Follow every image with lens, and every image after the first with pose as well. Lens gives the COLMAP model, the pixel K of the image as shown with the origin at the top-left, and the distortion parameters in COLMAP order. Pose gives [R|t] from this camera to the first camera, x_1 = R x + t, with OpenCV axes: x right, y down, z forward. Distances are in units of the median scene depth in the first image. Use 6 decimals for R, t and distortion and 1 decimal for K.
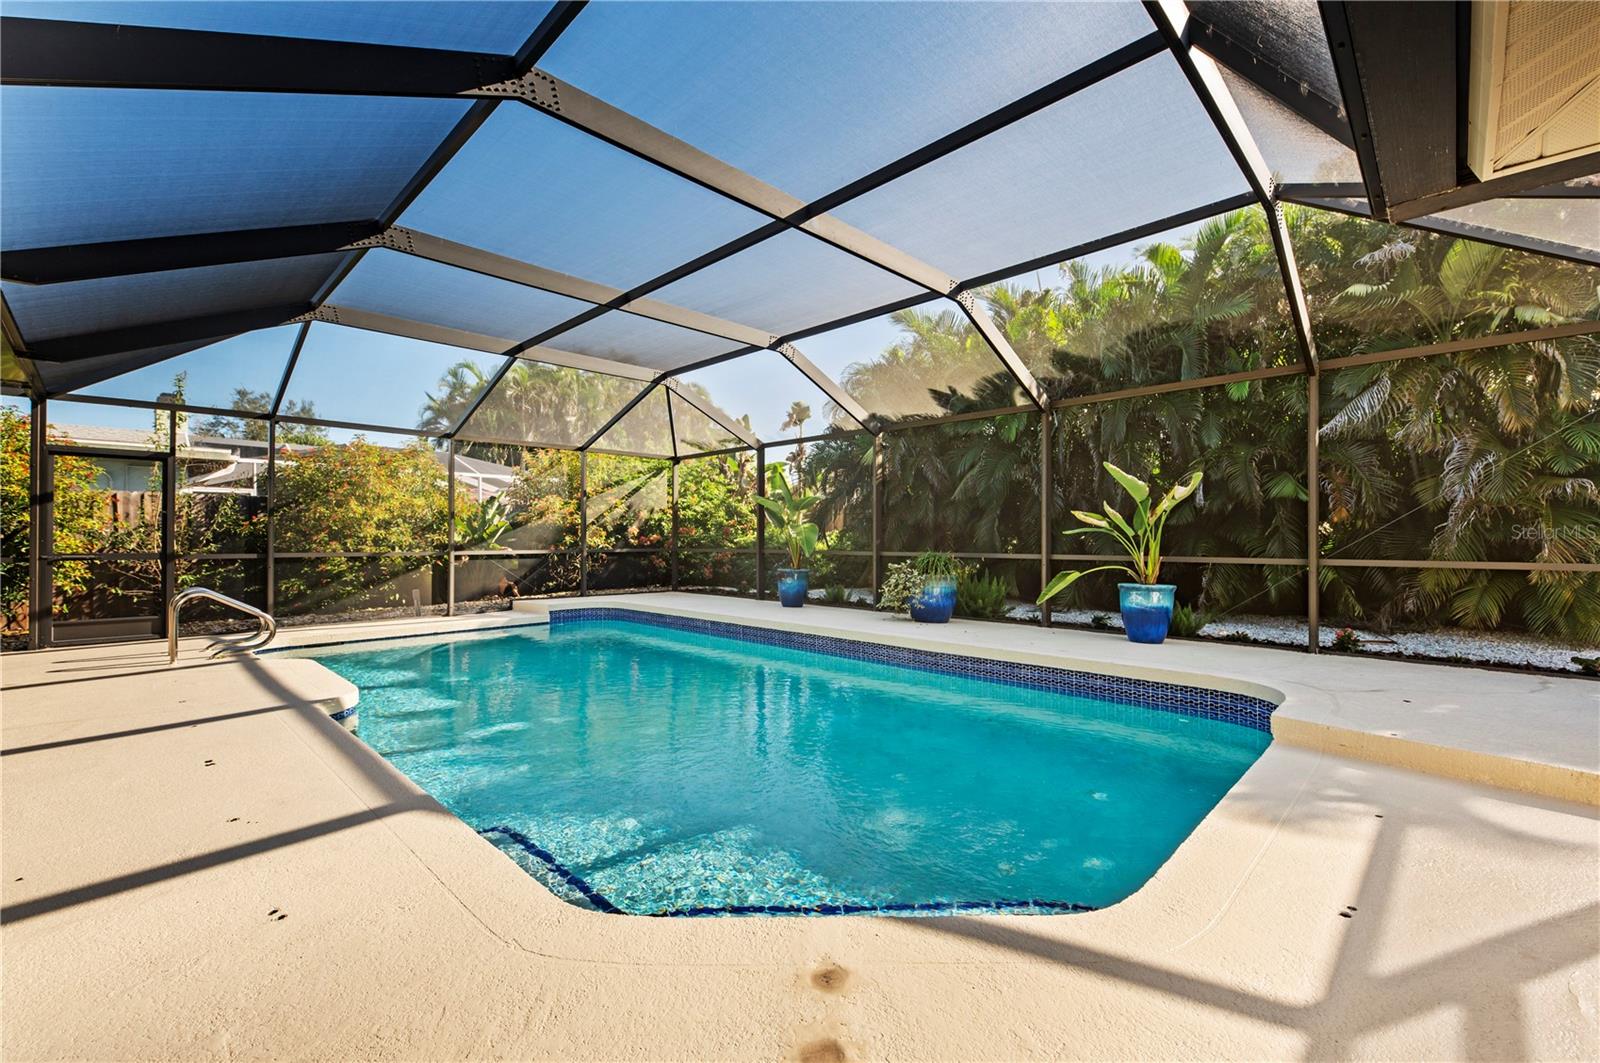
lens RADIAL K [[675.1, 0, 801.6], [0, 675.1, 520.2], [0, 0, 1]] dist [-0.001358, -0.000316]
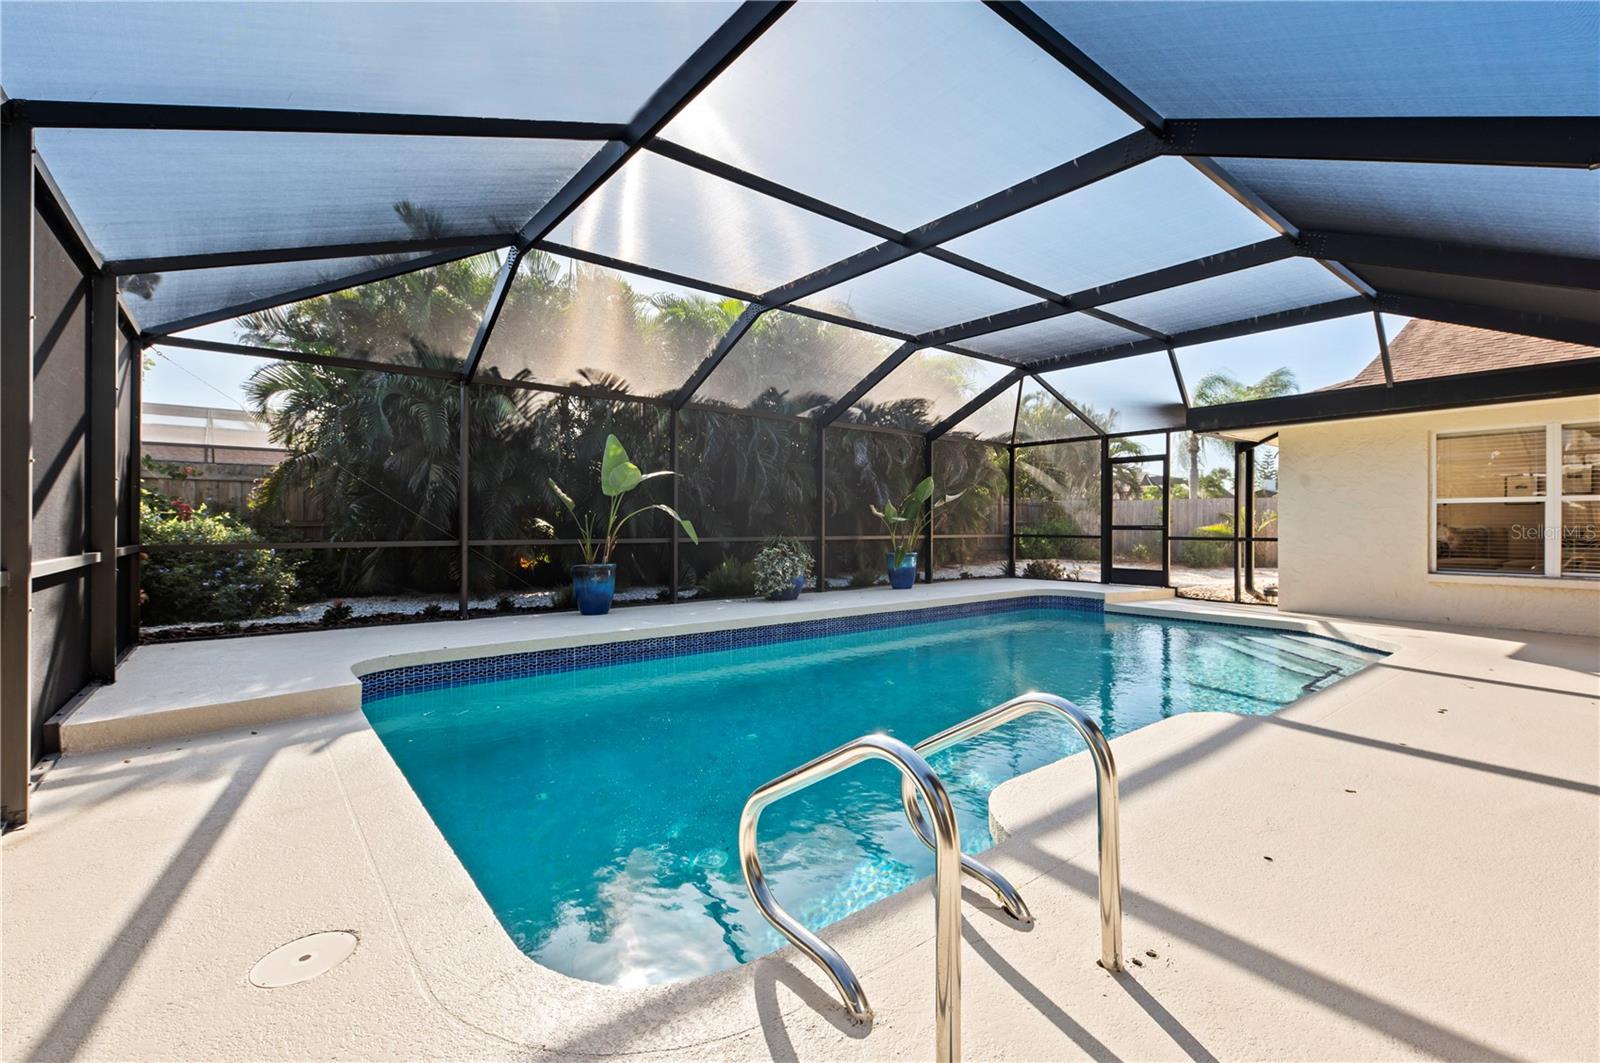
lens RADIAL K [[675.1, 0, 801.6], [0, 675.1, 520.2], [0, 0, 1]] dist [-0.001358, -0.000316]
pose [[0.127978, 0.002311, 0.991774, -1.129089], [-0.030078, 0.999546, 0.001552, 0.020770], [-0.991321, -0.030029, 0.127989, 1.033467]]
